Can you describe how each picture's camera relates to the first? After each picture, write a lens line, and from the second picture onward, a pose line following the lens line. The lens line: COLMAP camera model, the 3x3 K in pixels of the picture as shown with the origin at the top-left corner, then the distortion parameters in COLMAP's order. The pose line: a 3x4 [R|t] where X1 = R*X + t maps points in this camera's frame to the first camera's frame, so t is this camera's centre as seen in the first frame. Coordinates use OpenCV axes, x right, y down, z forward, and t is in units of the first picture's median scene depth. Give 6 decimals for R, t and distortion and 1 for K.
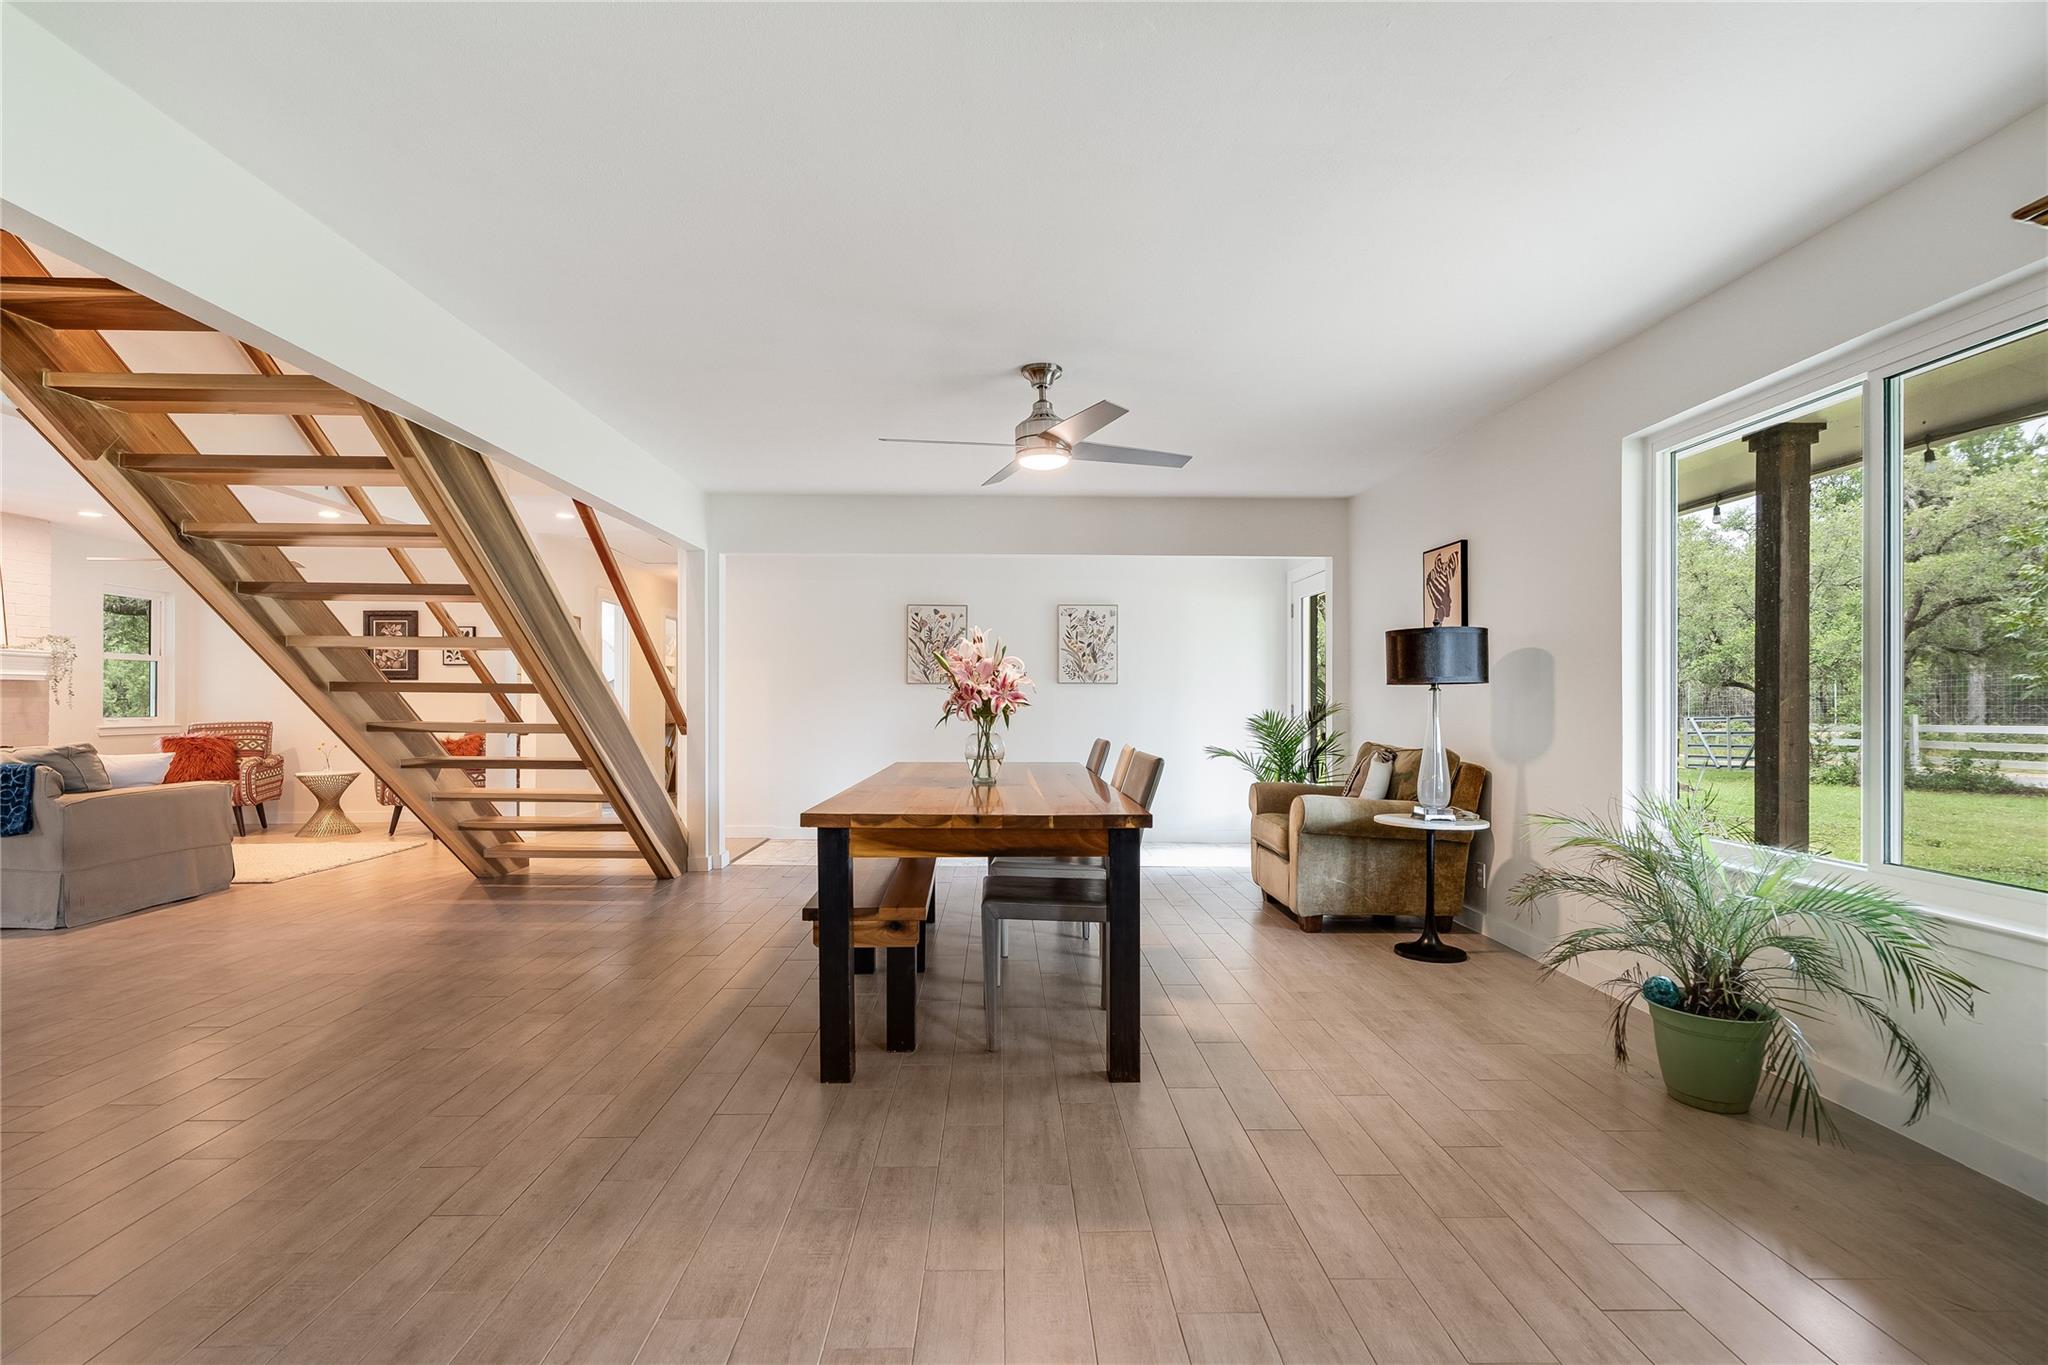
lens RADIAL K [[930.7, 0, 1011.6], [0, 930.7, 695.3], [0, 0, 1]] dist [-0.004237, 0.000927]
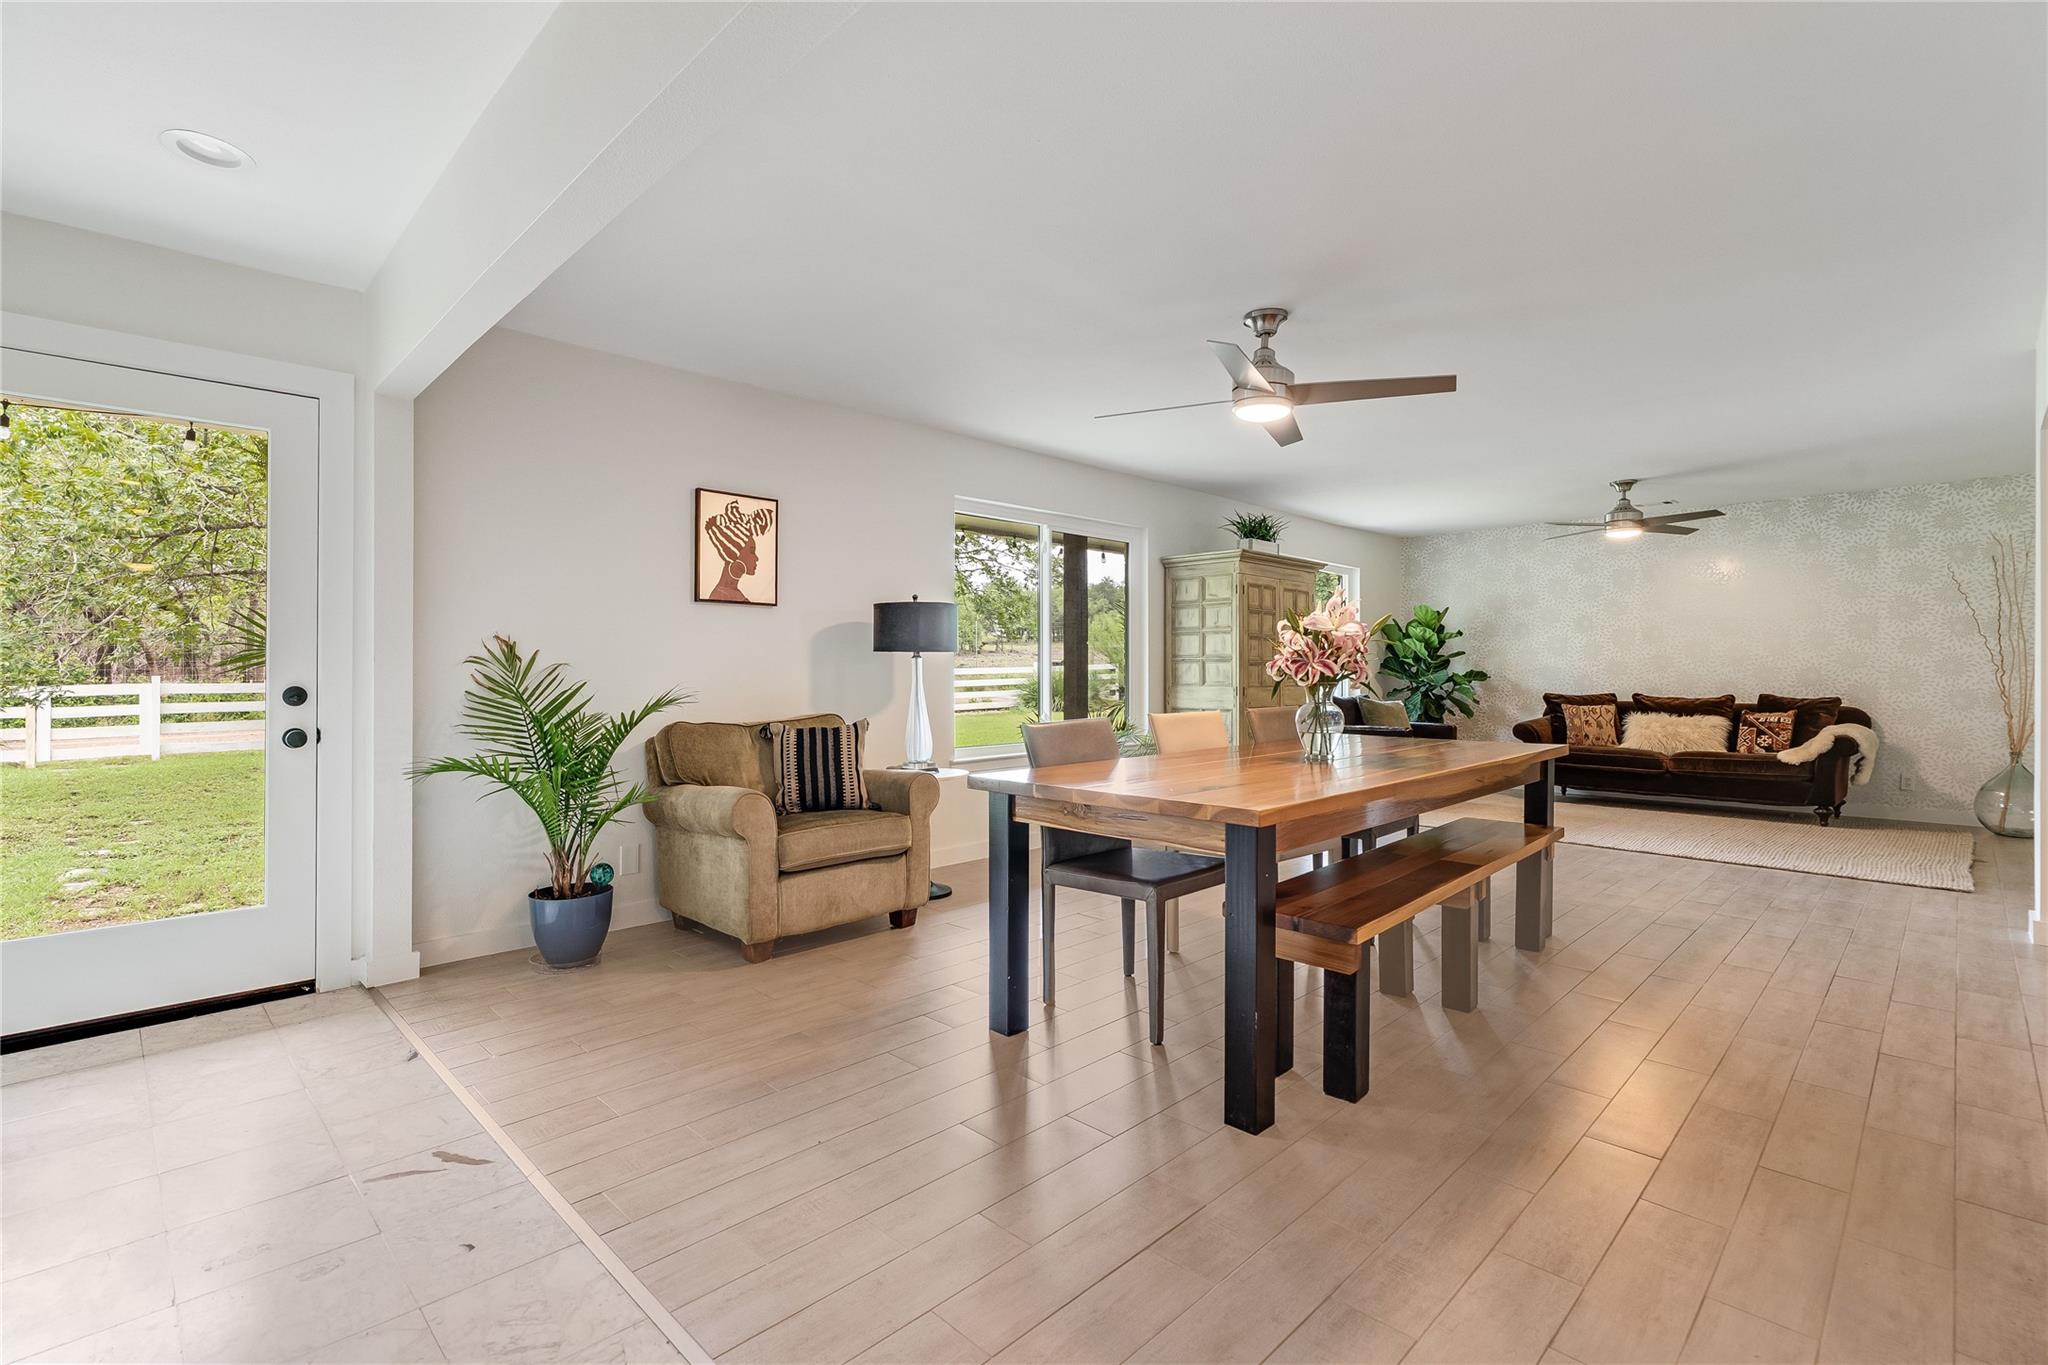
lens RADIAL K [[934.9, 0, 1010.9], [0, 934.9, 666.0], [0, 0, 1]] dist [-0.001402, 0.001524]
pose [[-0.696671, 0.001732, 0.717389, -0.232541], [-0.005746, 0.999952, -0.007994, 0.007026], [-0.717368, -0.009691, -0.696627, 0.917538]]
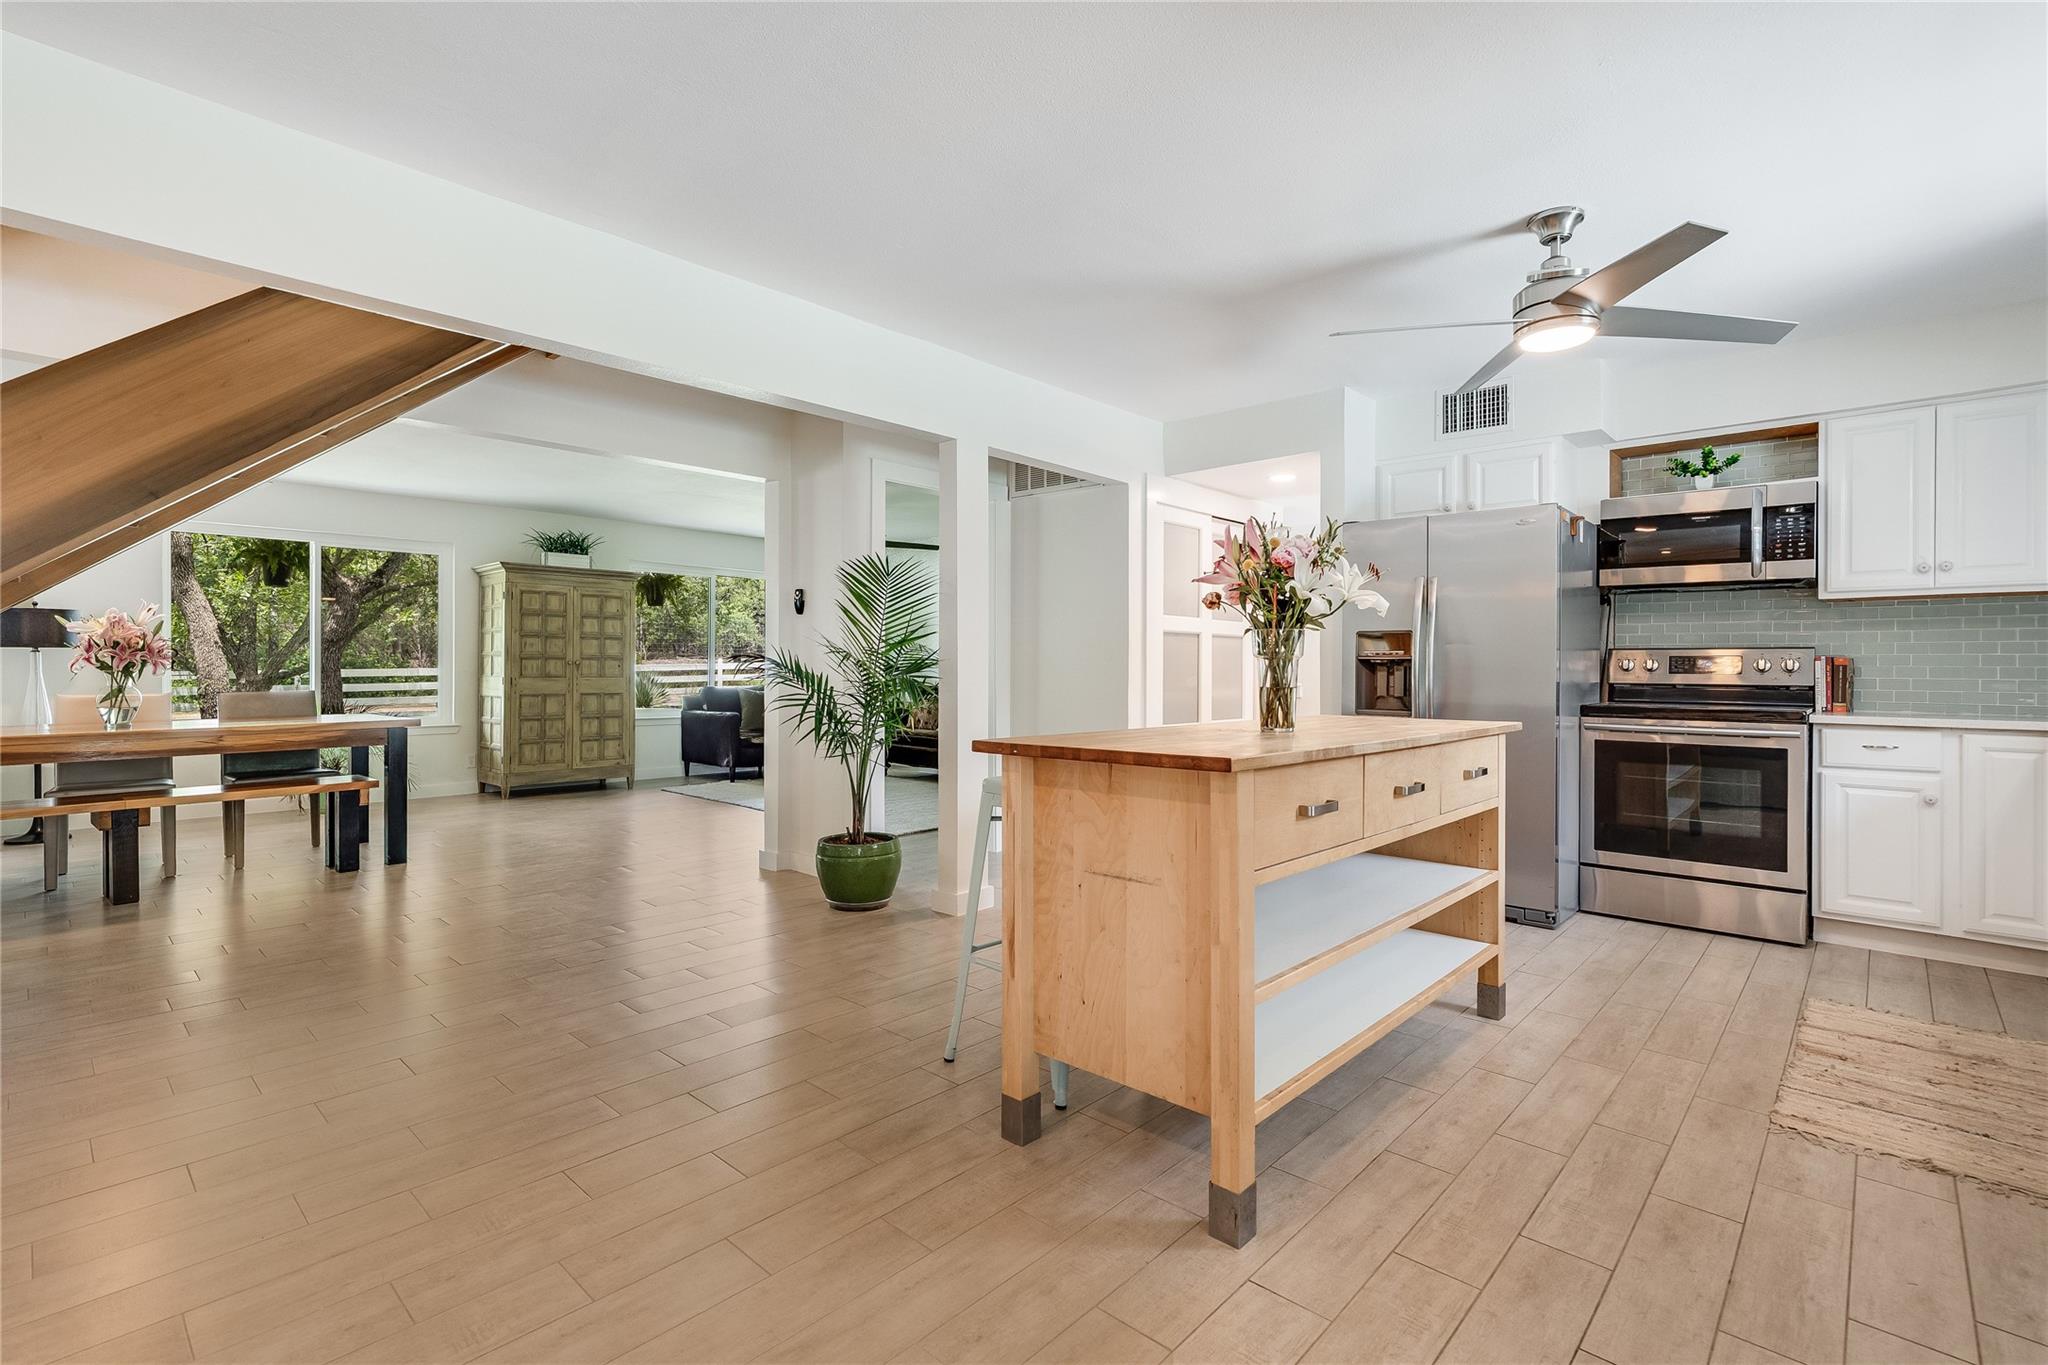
lens RADIAL K [[934.9, 0, 1010.9], [0, 934.9, 666.0], [0, 0, 1]] dist [-0.001402, 0.001524]
pose [[-0.722233, -0.003592, 0.691641, -0.848356], [-0.008538, 0.999957, -0.003722, 0.004888], [-0.691597, -0.008594, -0.722232, 0.536907]]
